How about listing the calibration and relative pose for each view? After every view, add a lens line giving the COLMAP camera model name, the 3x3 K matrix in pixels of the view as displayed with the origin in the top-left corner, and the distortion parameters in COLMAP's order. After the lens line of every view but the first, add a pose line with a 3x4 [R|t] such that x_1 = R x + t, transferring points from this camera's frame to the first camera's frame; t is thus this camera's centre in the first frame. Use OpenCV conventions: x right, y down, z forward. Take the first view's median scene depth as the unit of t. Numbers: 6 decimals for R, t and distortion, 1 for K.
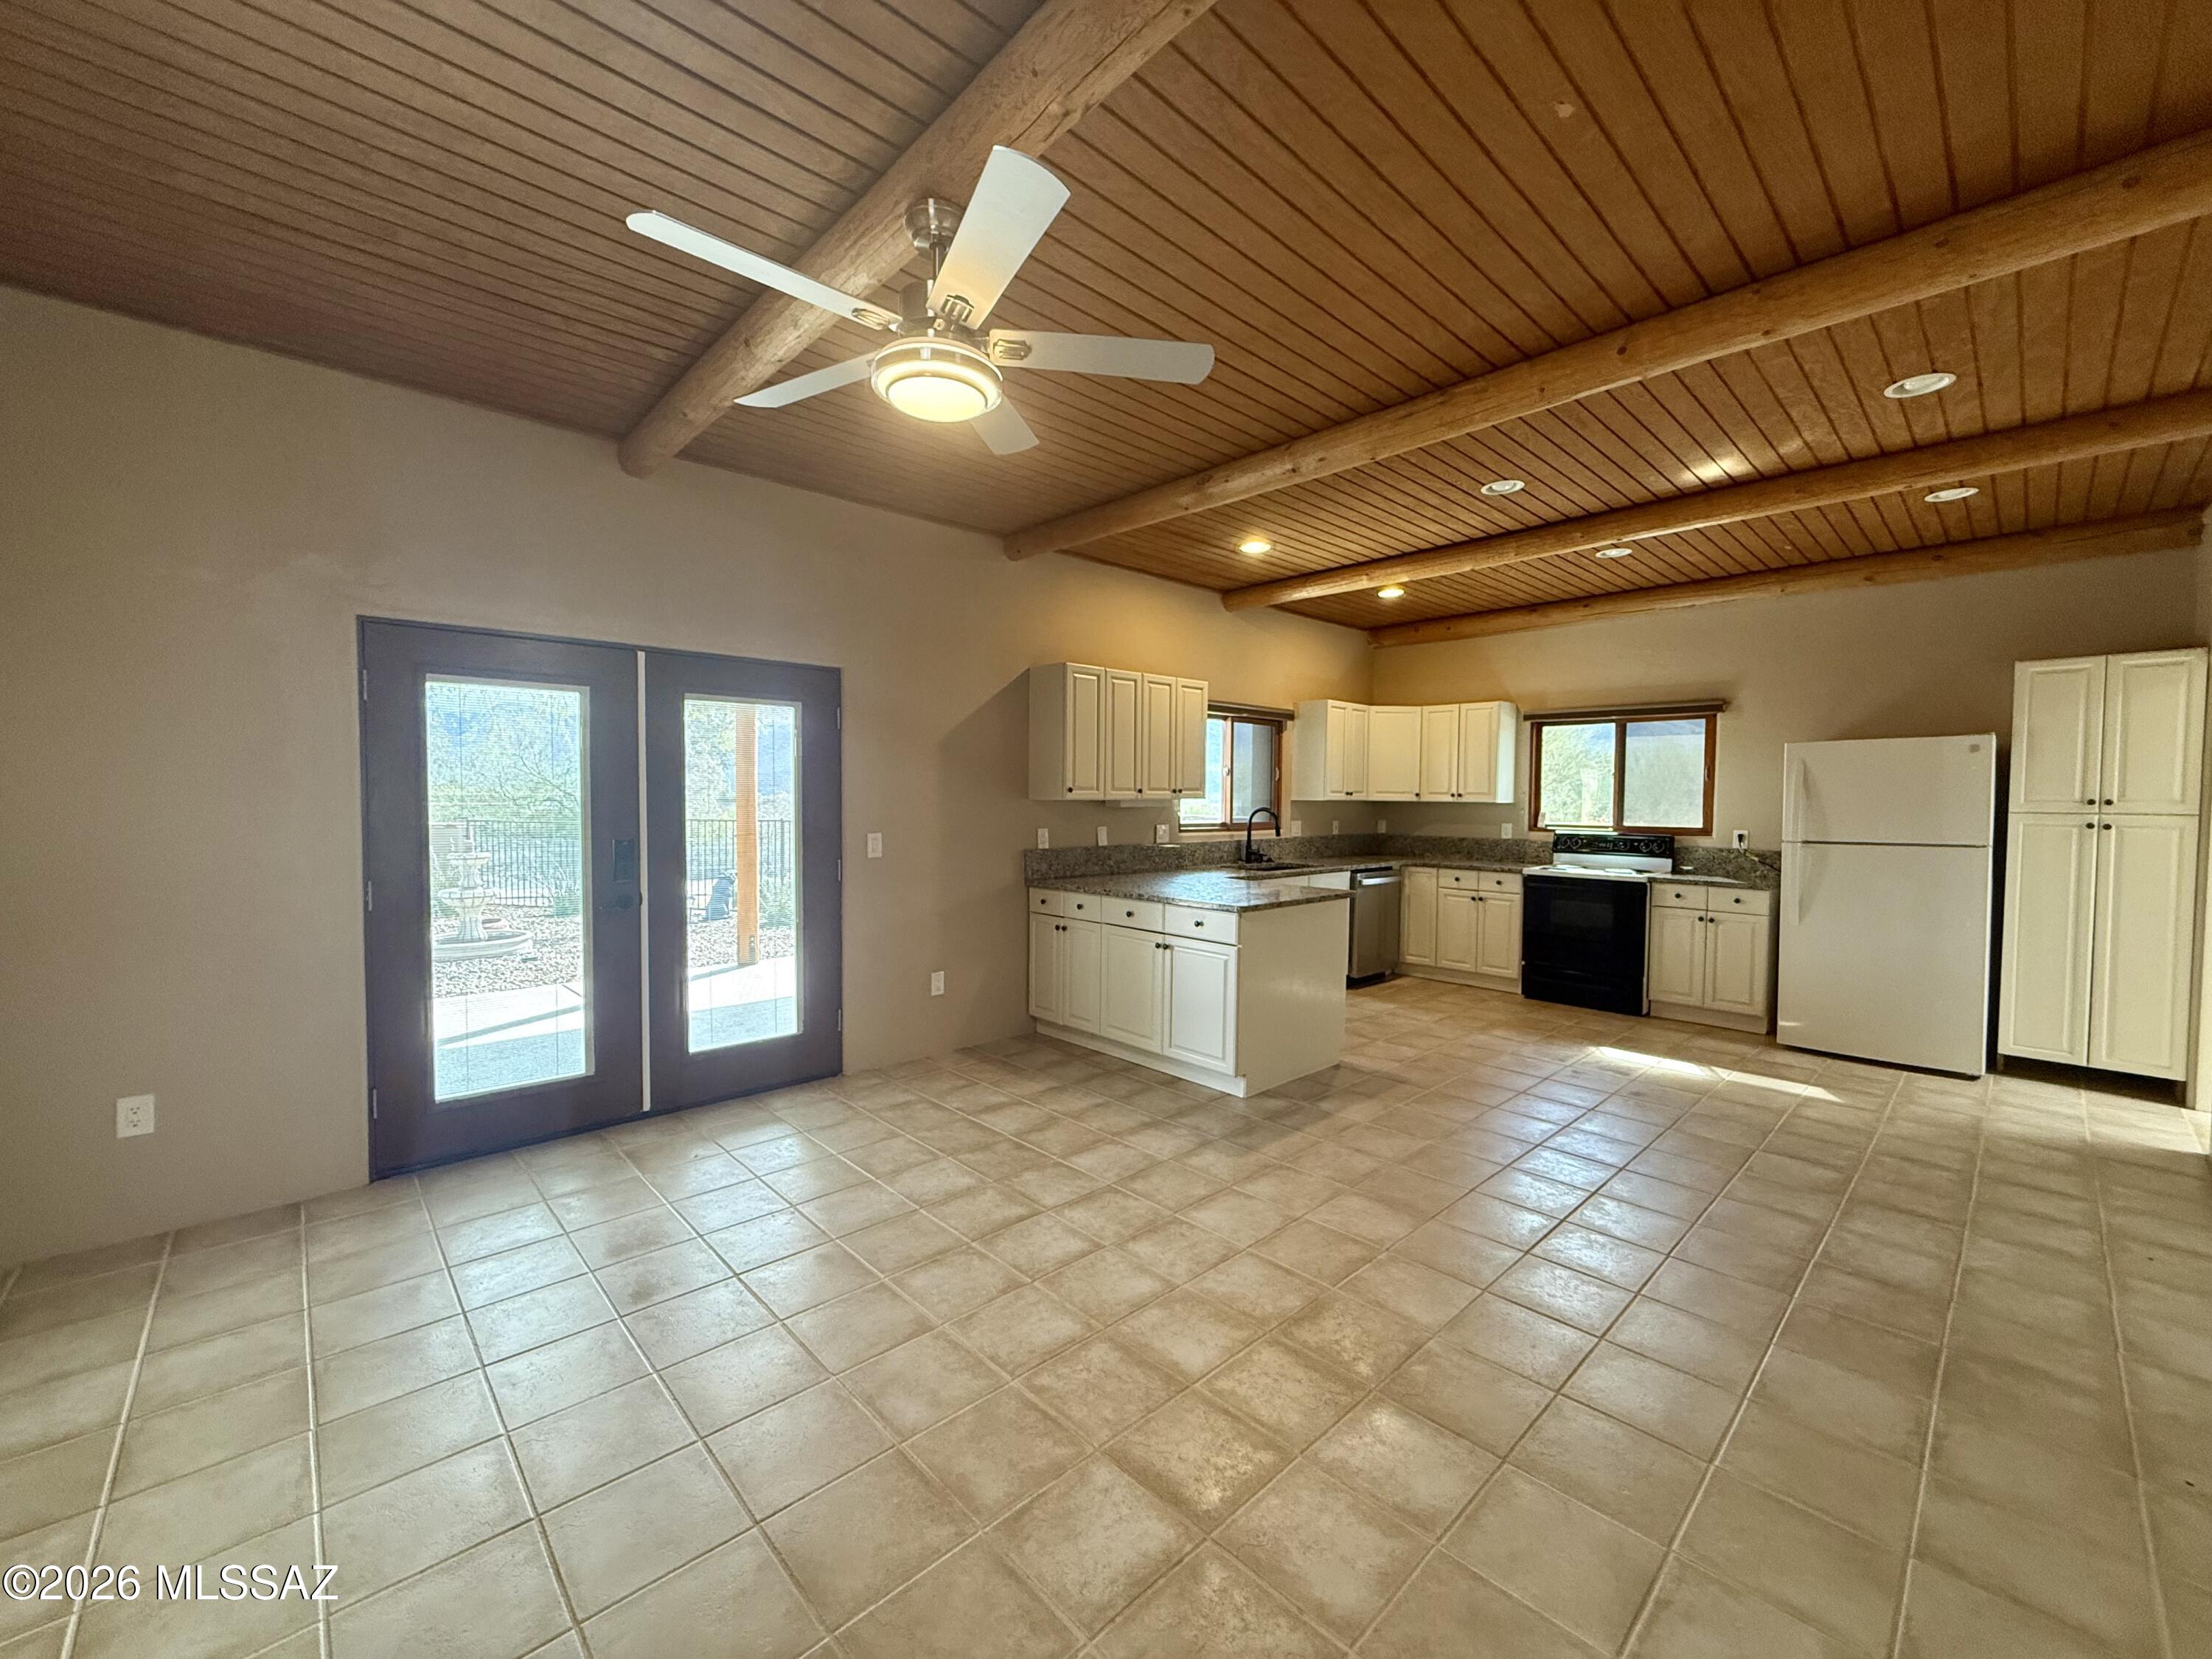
lens RADIAL K [[882.1, 0, 1100.8], [0, 882.1, 828.1], [0, 0, 1]] dist [-0.000205, -0.000398]
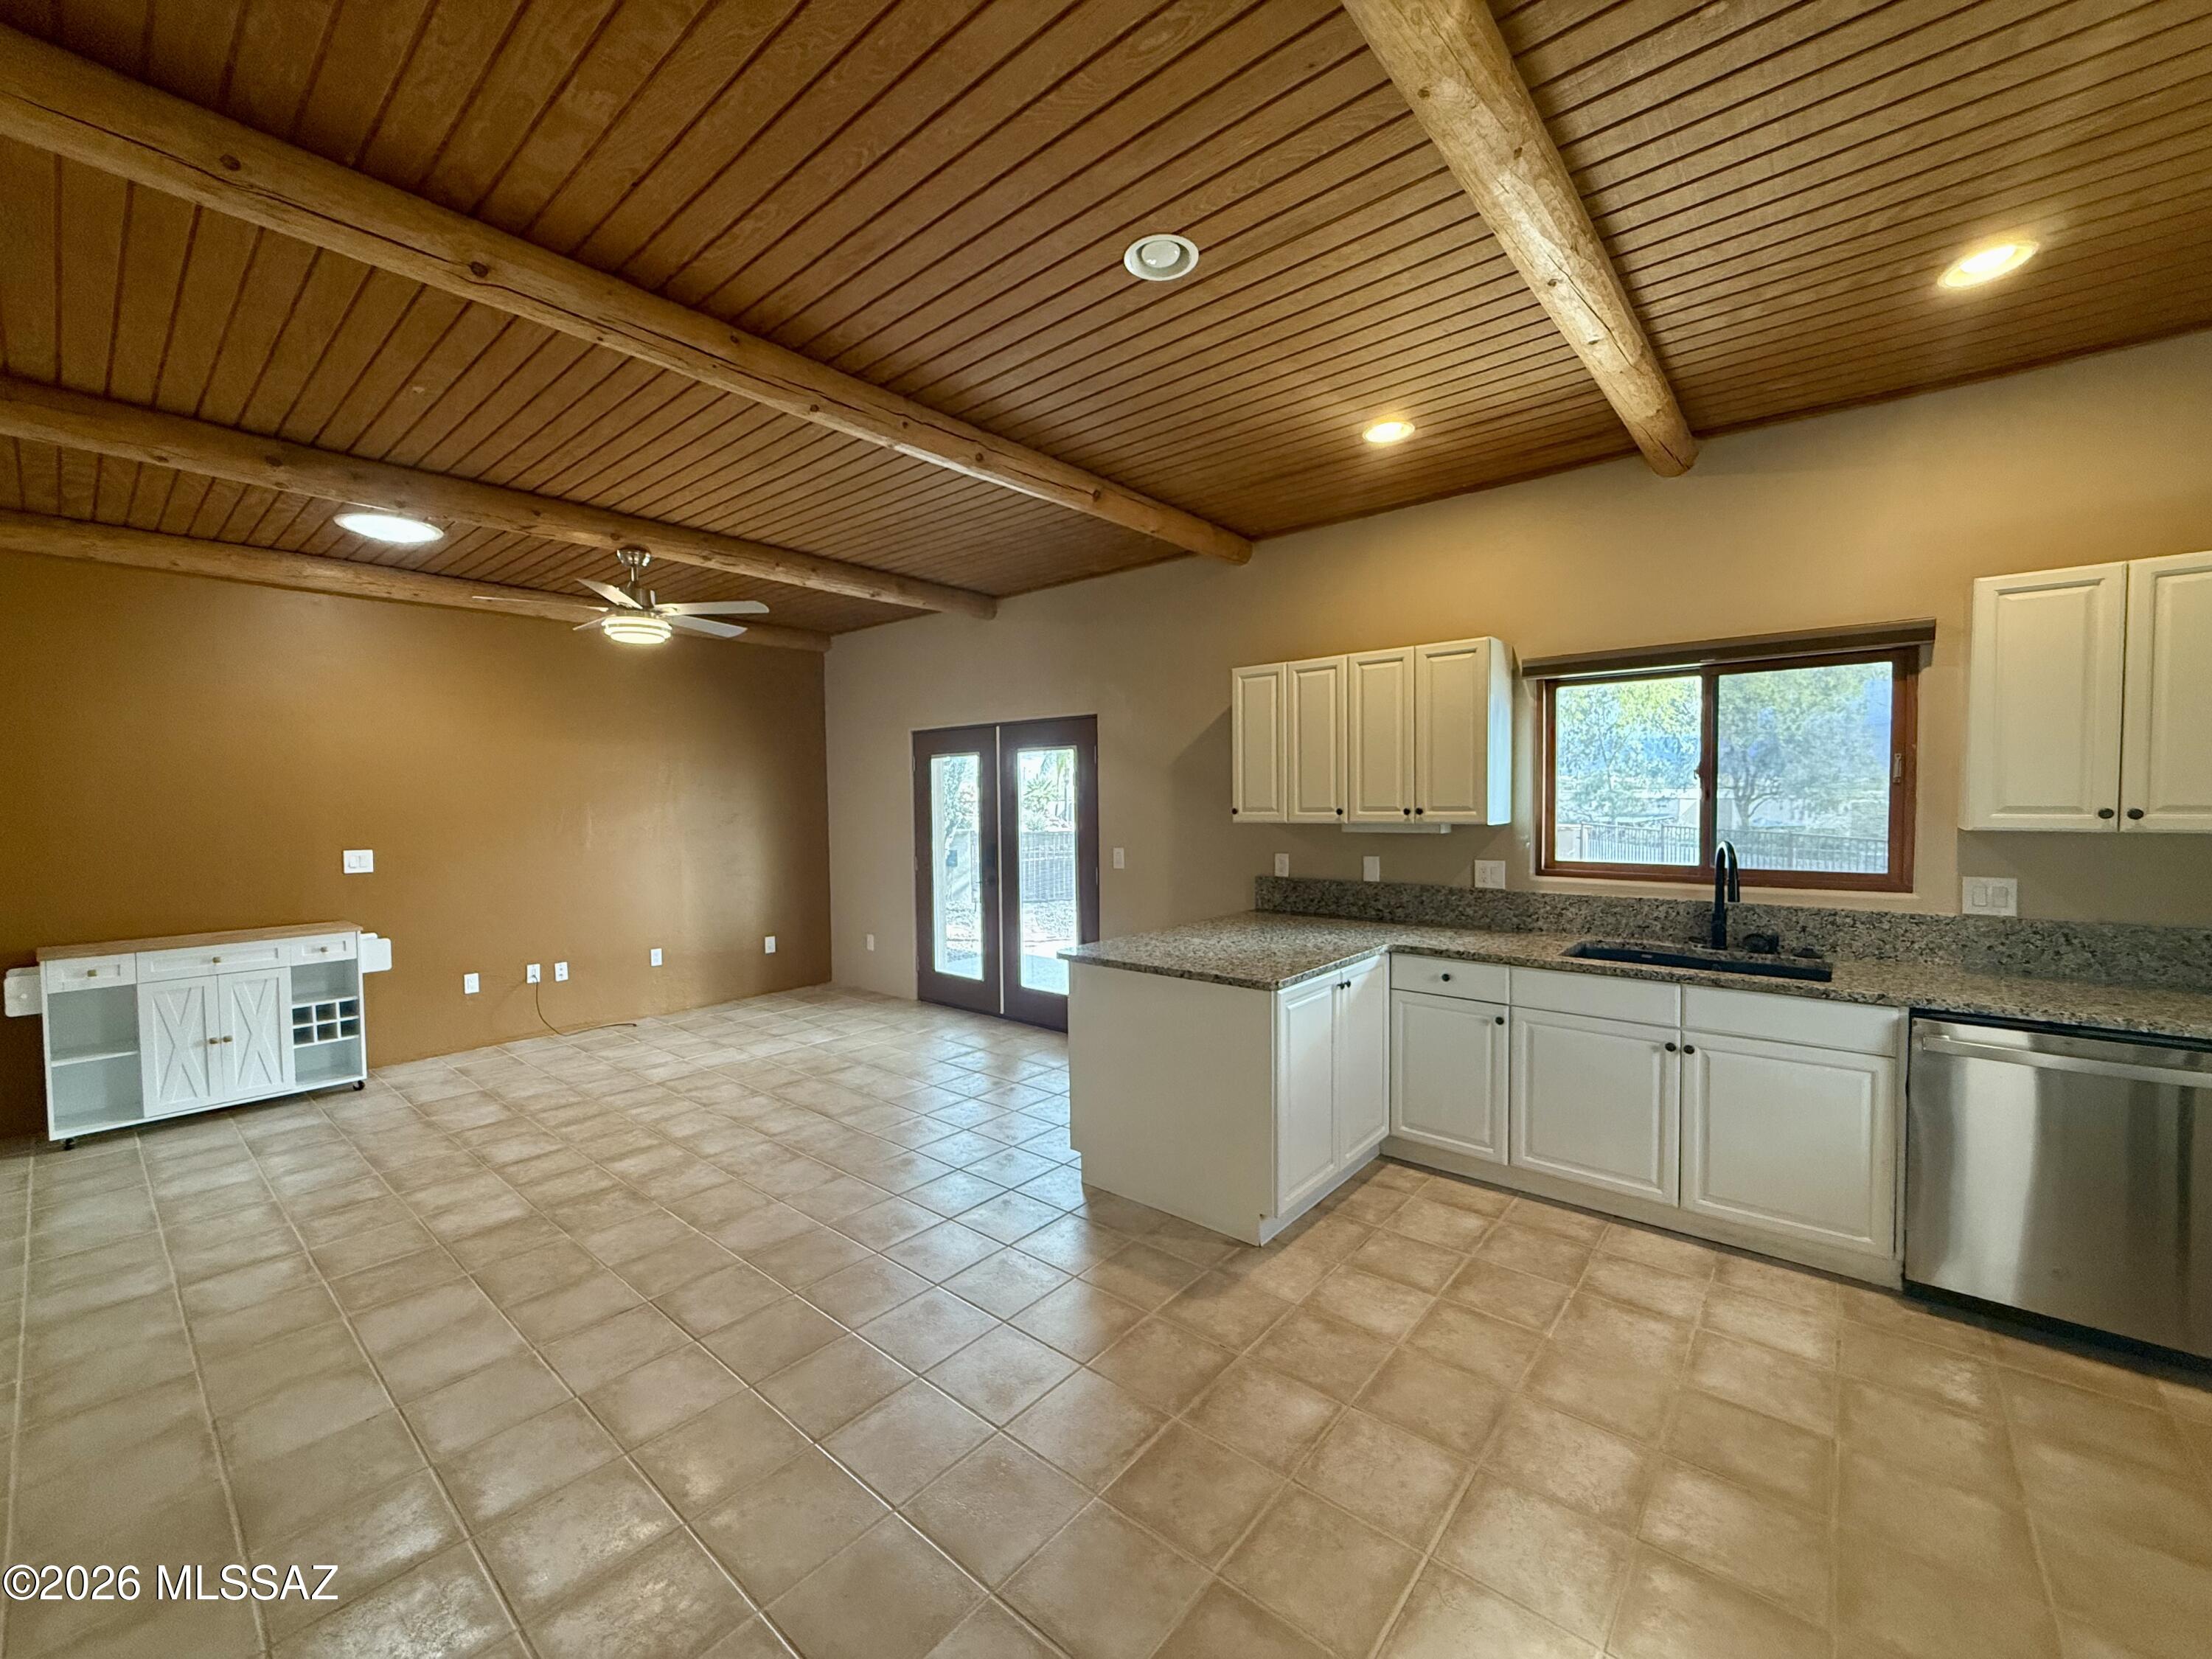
lens RADIAL K [[882.1, 0, 1101.3], [0, 882.1, 830.2], [0, 0, 1]] dist [-0.000205, -0.000398]
pose [[0.114023, 0.029214, -0.993049, 1.205582], [-0.025210, 0.999331, 0.026504, -0.064099], [0.993158, 0.022013, 0.114683, 1.105835]]
